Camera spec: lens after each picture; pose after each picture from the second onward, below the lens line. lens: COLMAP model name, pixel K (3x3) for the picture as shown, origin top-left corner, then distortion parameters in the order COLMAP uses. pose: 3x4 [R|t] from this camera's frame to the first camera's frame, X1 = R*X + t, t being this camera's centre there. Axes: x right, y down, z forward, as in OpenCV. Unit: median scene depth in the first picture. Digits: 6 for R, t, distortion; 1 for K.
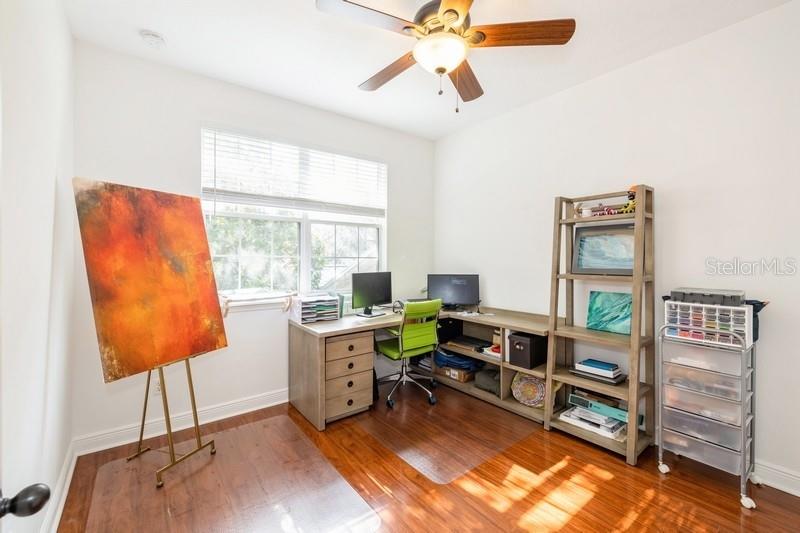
lens RADIAL K [[339.3, 0, 399.6], [0, 339.3, 261.4], [0, 0, 1]] dist [0.001551, -0.000149]
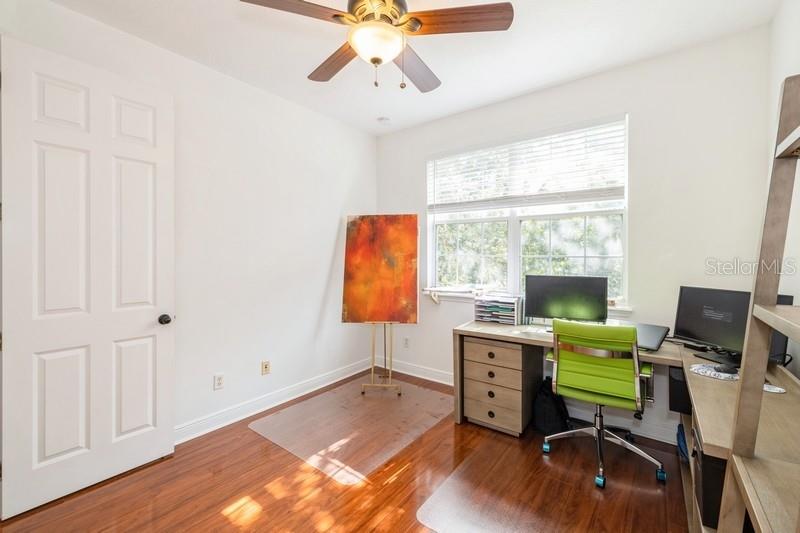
lens RADIAL K [[339.3, 0, 399.4], [0, 339.3, 261.5], [0, 0, 1]] dist [0.001551, -0.000149]
pose [[0.260215, 0.011245, -0.965485, 0.788514], [-0.011126, 0.999901, 0.008647, -0.003540], [0.965487, 0.008492, 0.260314, 0.608867]]
